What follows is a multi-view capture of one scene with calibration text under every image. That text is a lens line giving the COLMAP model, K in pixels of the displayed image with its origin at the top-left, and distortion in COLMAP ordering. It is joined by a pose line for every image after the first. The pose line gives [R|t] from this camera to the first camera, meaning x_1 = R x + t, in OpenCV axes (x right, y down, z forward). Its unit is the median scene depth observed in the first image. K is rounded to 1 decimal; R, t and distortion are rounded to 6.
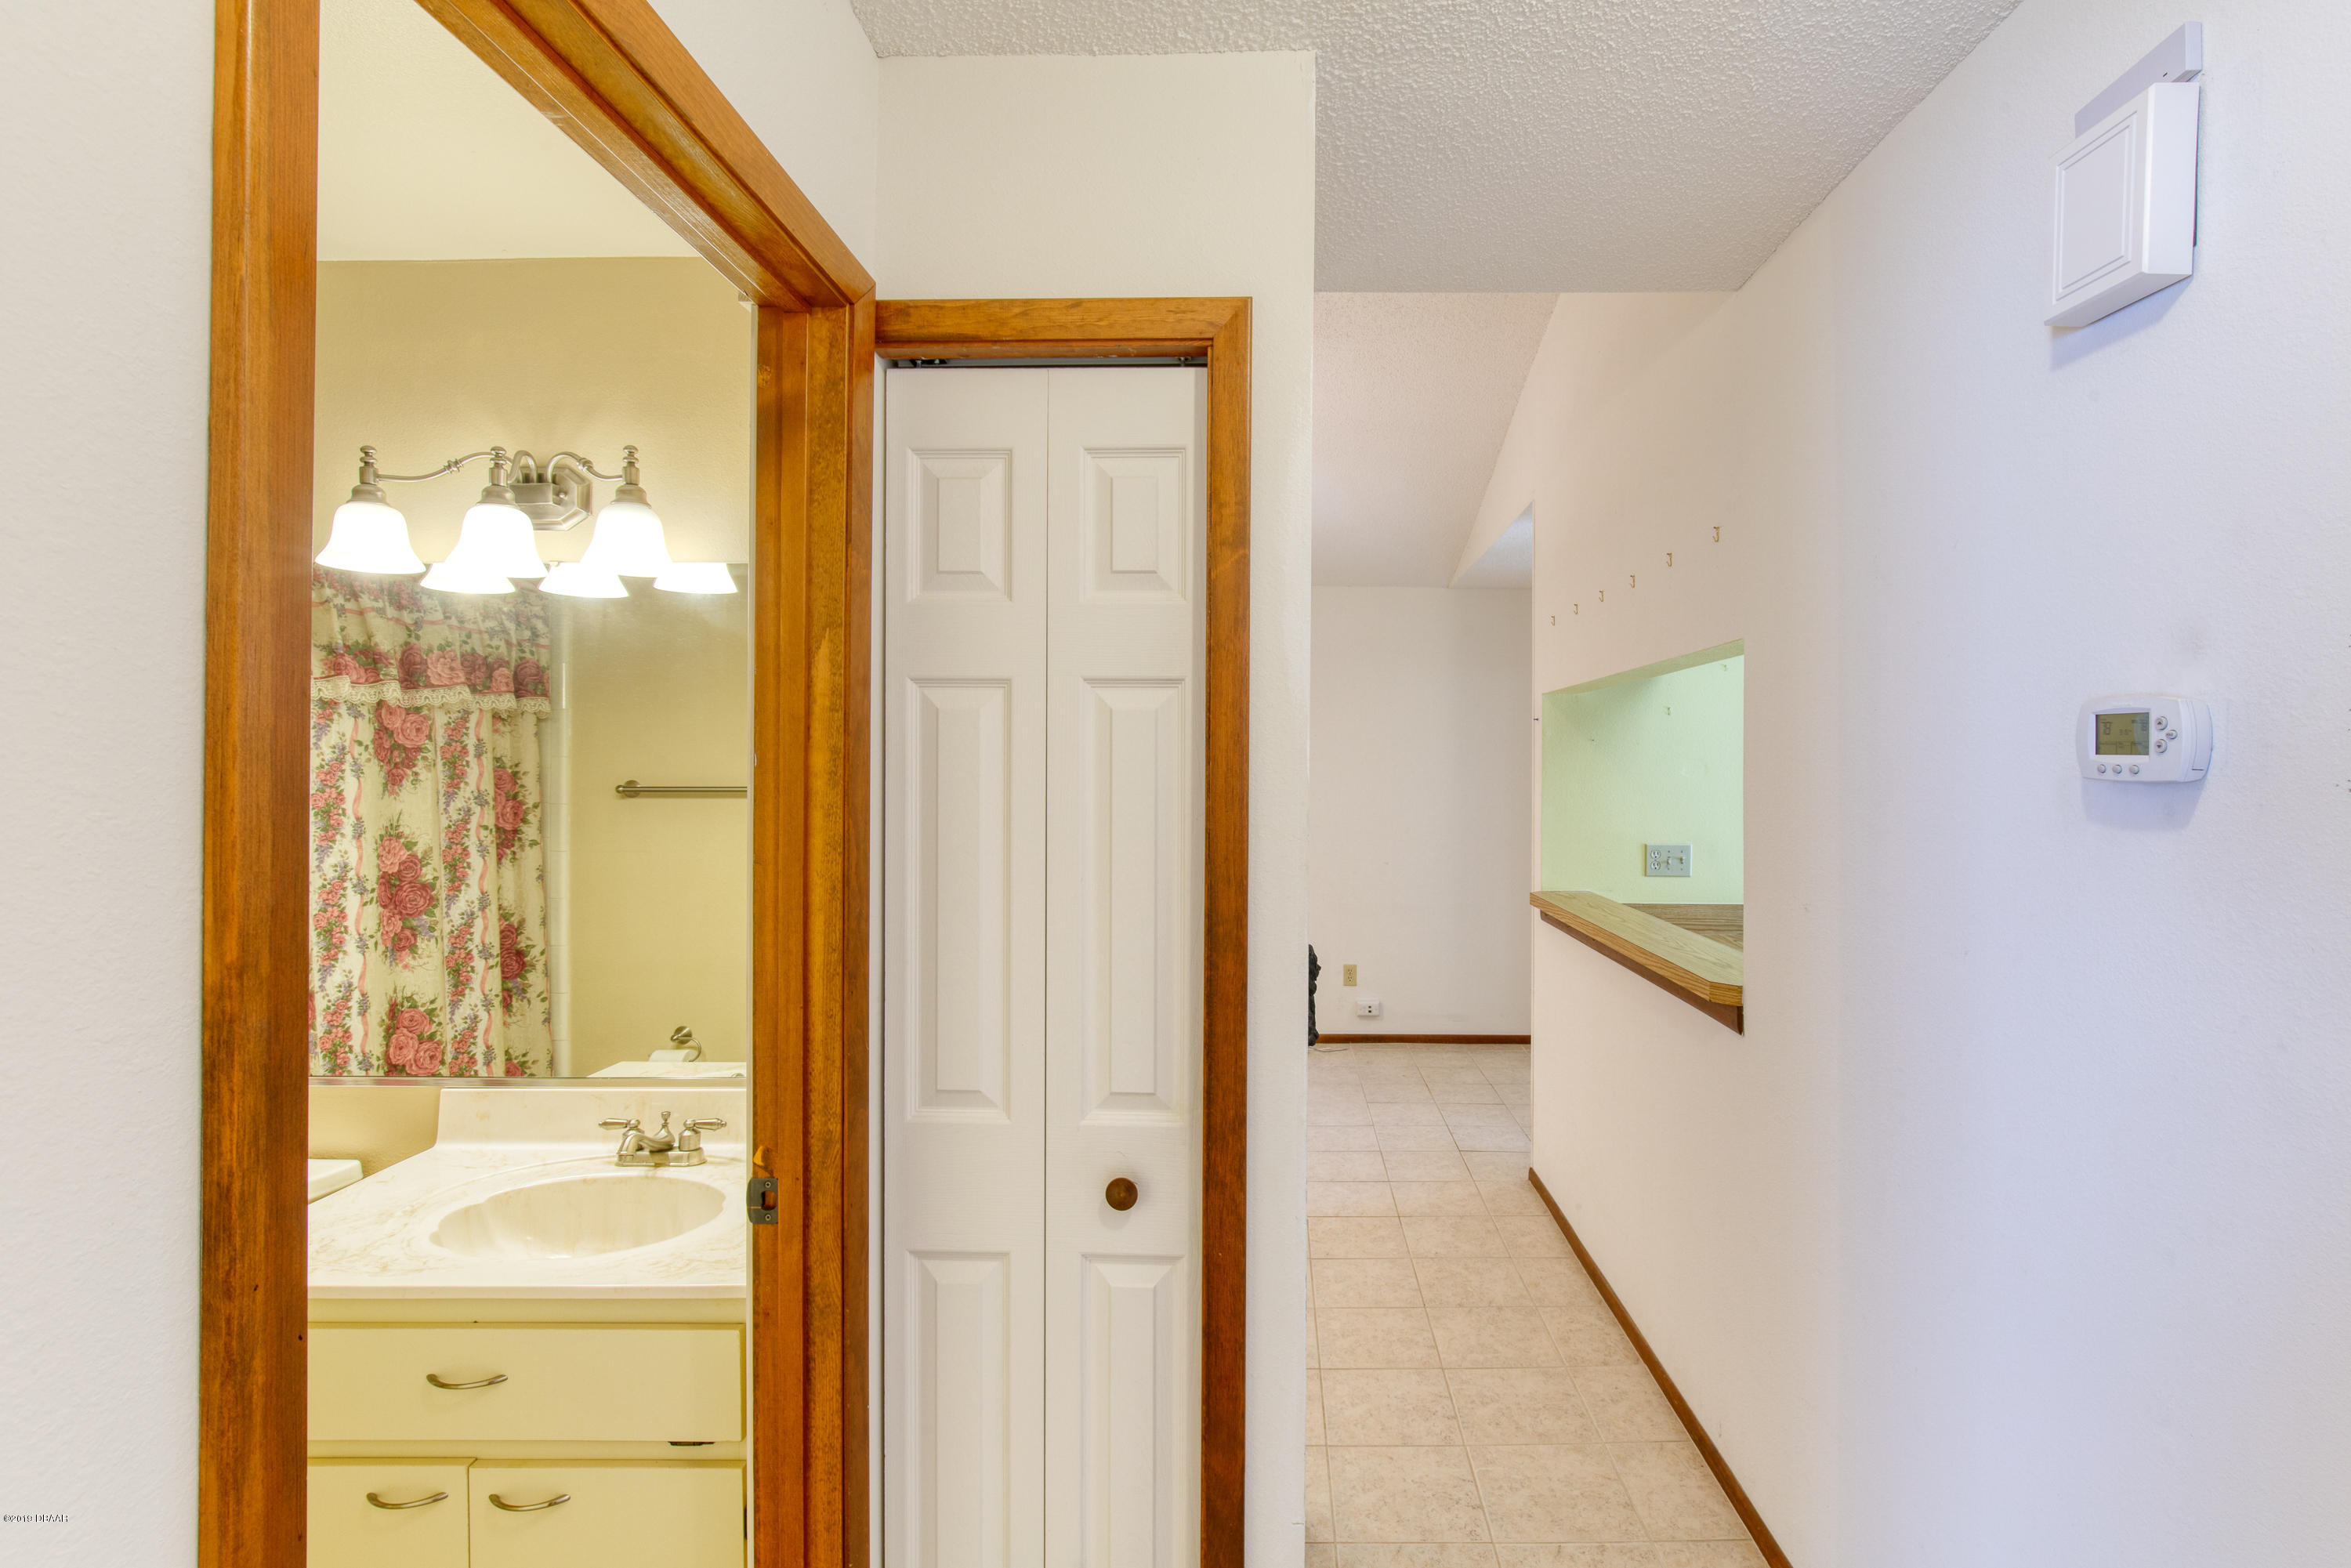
lens RADIAL K [[1092.0, 0, 1187.9], [0, 1092.0, 773.8], [0, 0, 1]] dist [-0.036040, 0.006151]
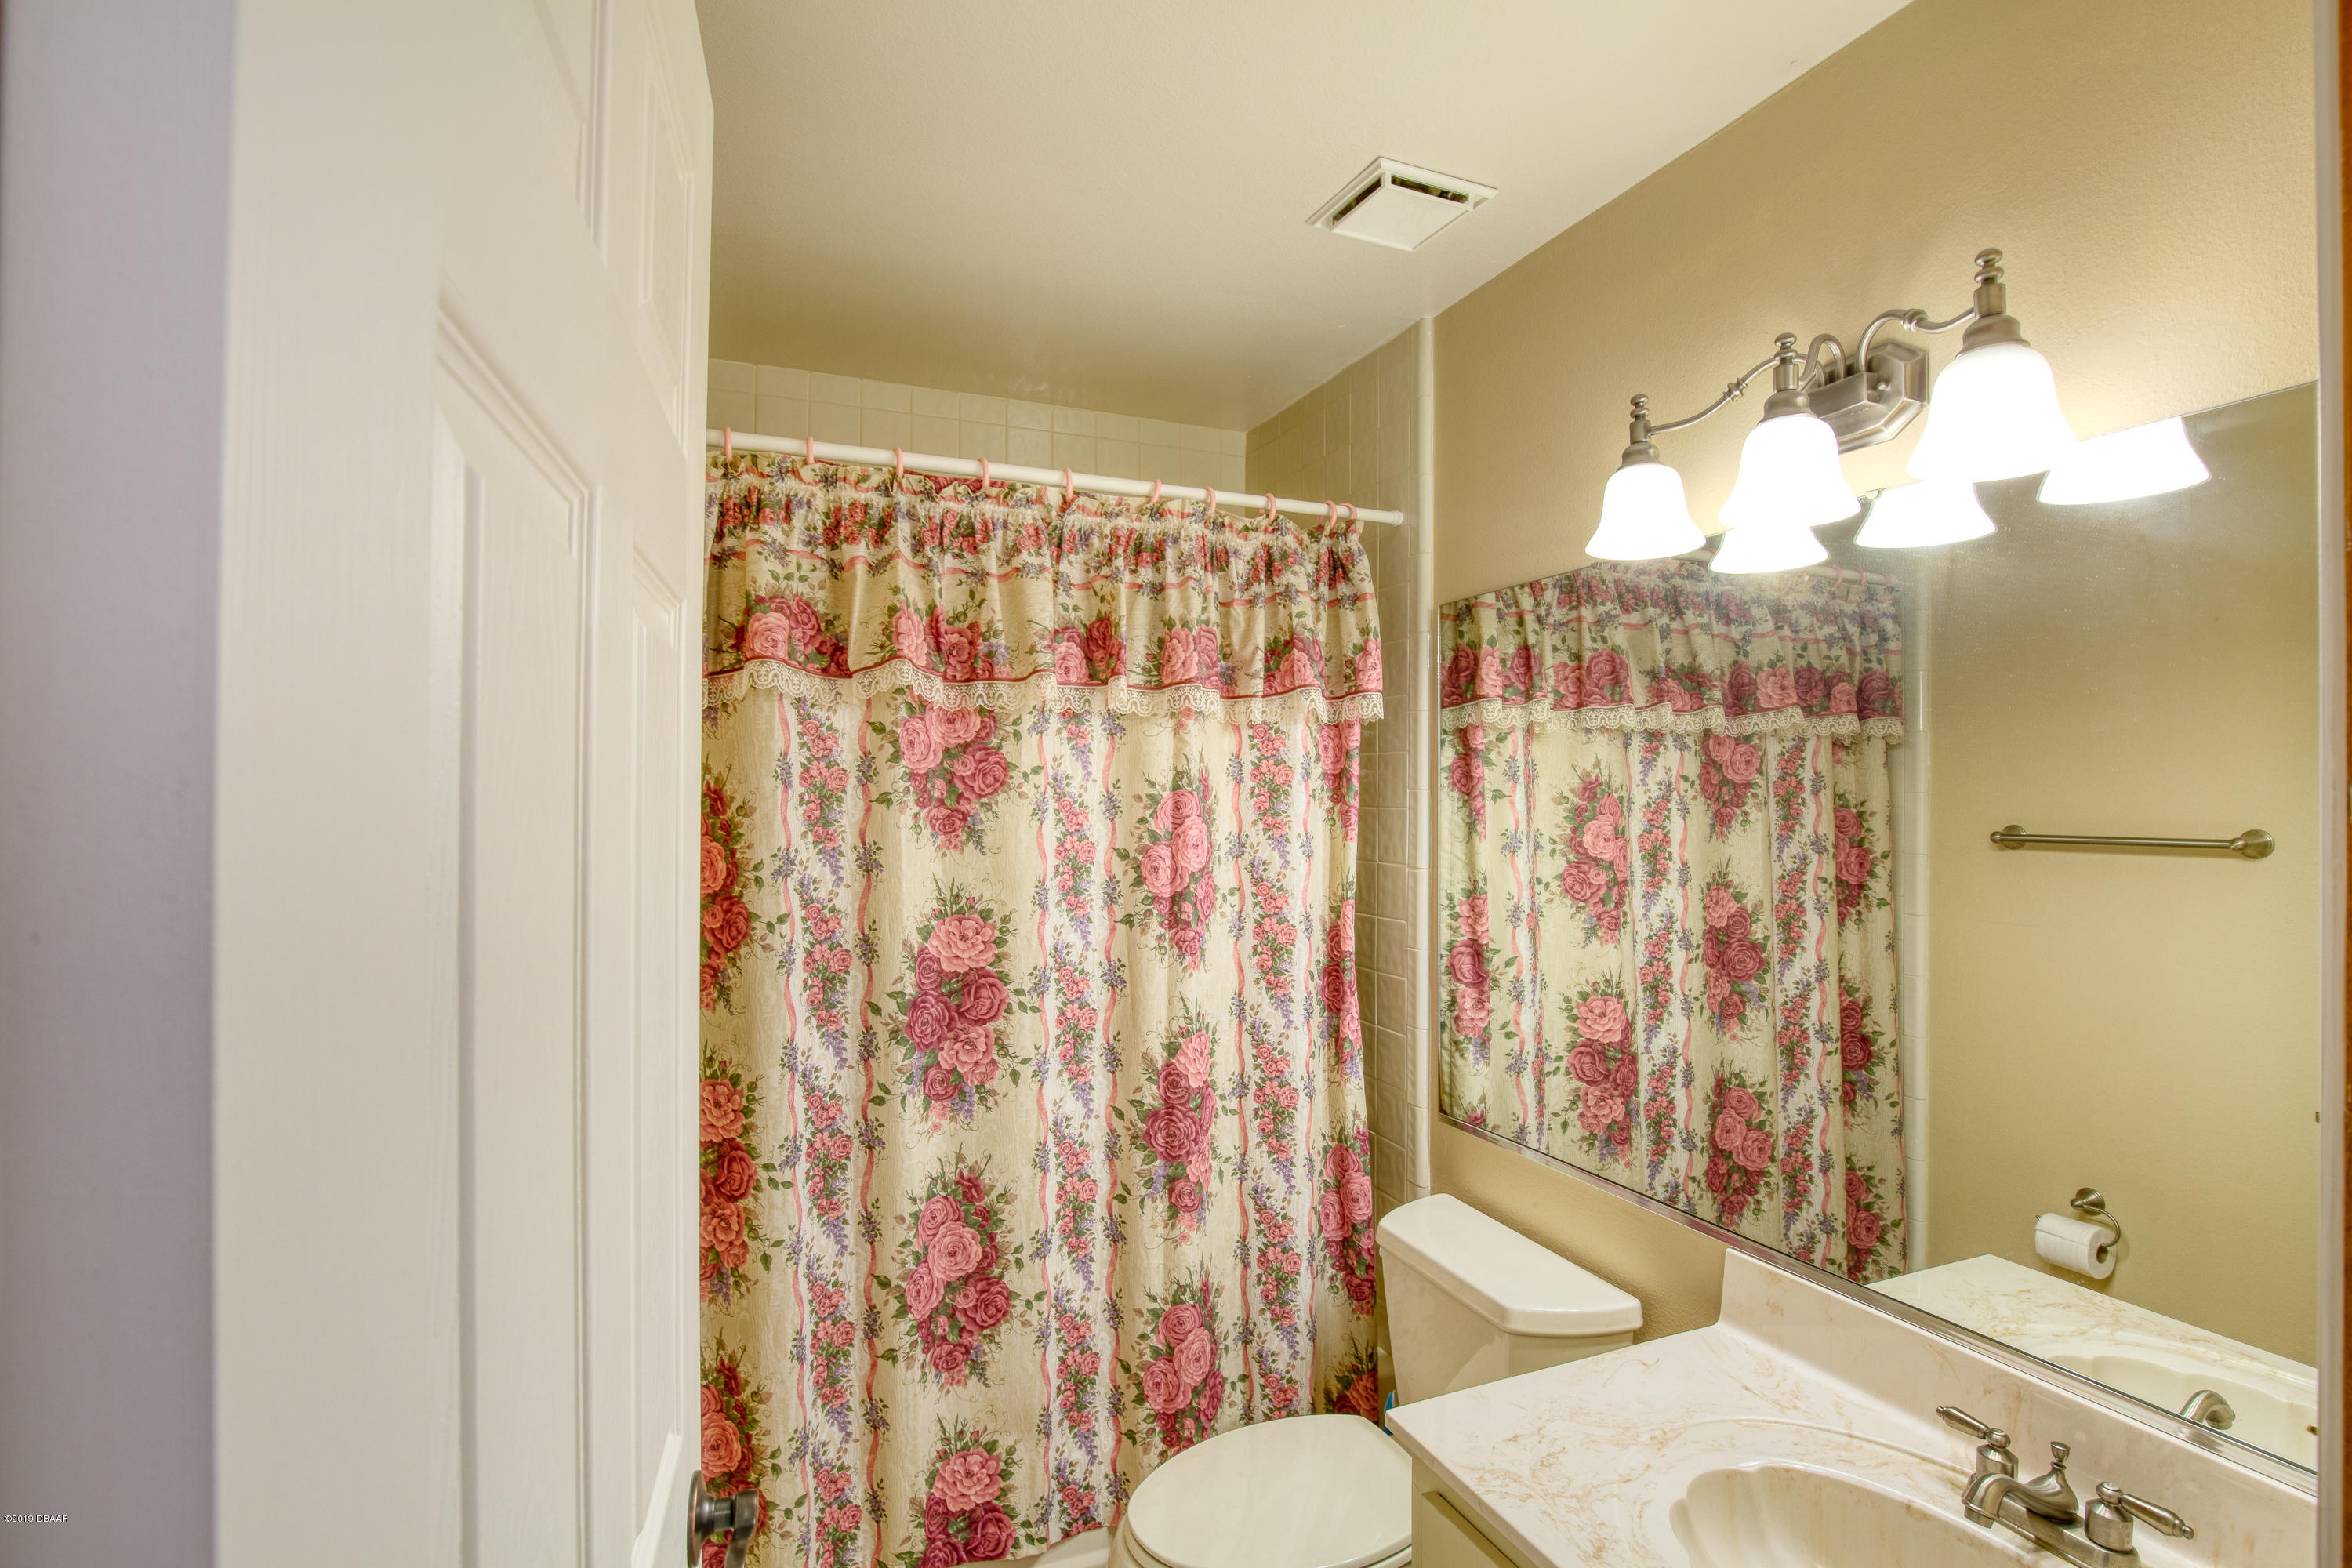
lens RADIAL K [[1262.2, 0, 1187.5], [0, 1262.2, 778.7], [0, 0, 1]] dist [-0.032495, 0.004479]
pose [[0.485507, -0.015965, -0.874087, -0.060504], [-0.007851, 0.999713, -0.022621, -0.001575], [0.874197, 0.017845, 0.485243, 0.125371]]
